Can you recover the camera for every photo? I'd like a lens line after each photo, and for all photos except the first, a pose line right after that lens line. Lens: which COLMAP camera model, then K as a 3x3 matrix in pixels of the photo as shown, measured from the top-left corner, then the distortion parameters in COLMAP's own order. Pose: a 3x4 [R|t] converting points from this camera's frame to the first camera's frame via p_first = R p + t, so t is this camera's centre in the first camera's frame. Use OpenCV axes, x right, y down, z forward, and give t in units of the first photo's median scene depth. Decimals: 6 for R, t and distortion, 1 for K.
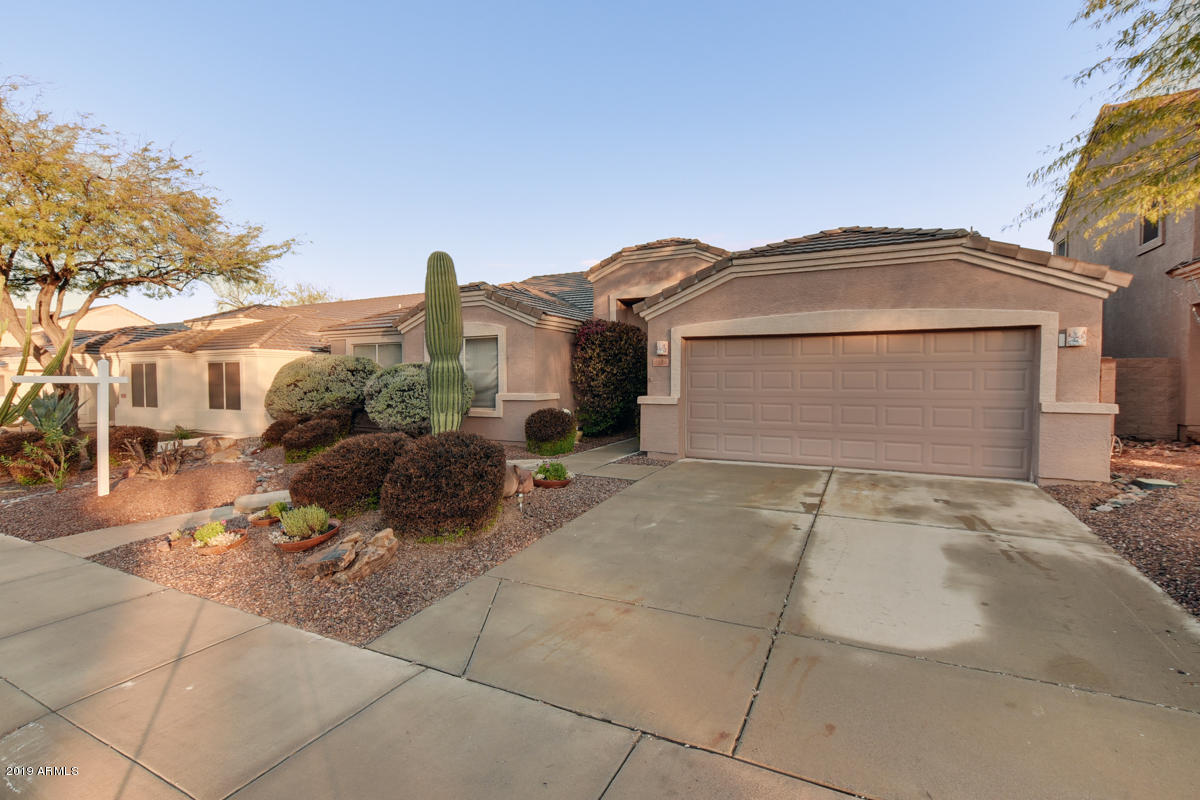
lens RADIAL K [[531.3, 0, 602.5], [0, 531.3, 400.8], [0, 0, 1]] dist [-0.034454, 0.004627]
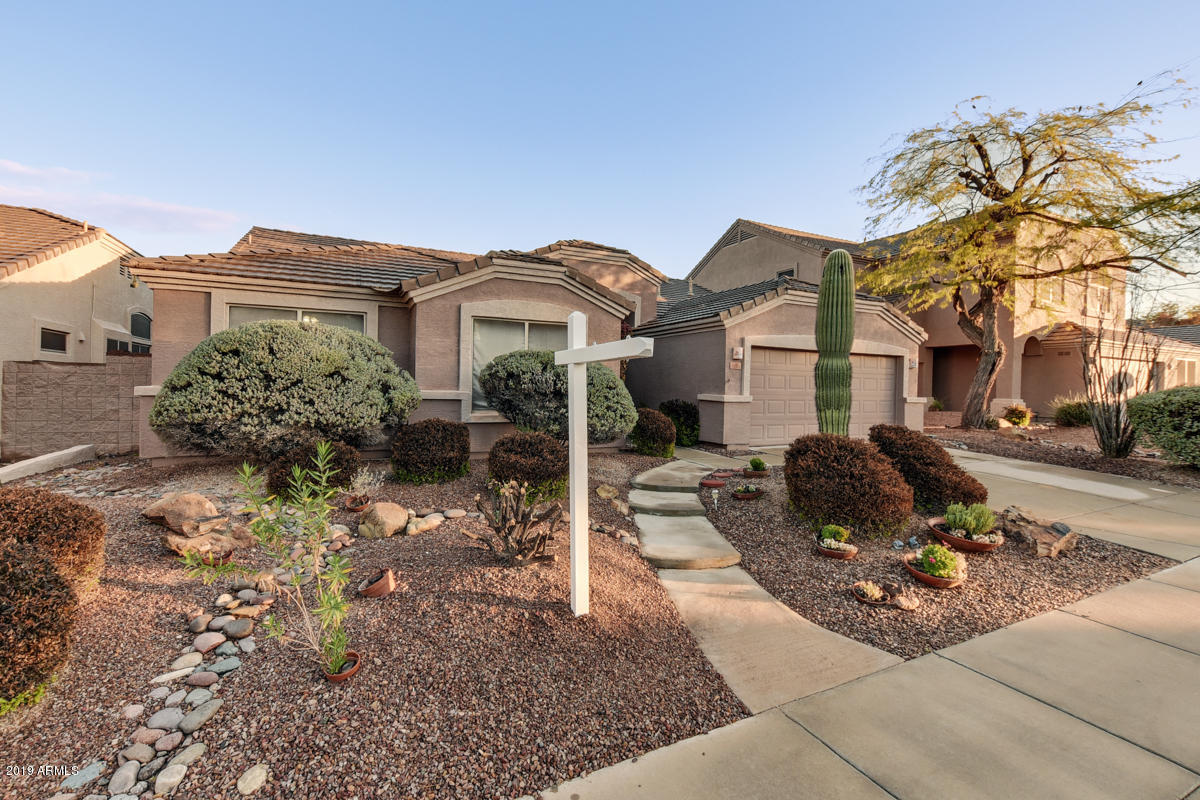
lens RADIAL K [[531.3, 0, 601.2], [0, 531.3, 396.3], [0, 0, 1]] dist [-0.034454, 0.004627]
pose [[0.622735, -0.002725, 0.782428, -0.975415], [0.011973, 0.999910, -0.006047, -0.002585], [-0.782341, 0.013134, 0.622712, 0.520324]]
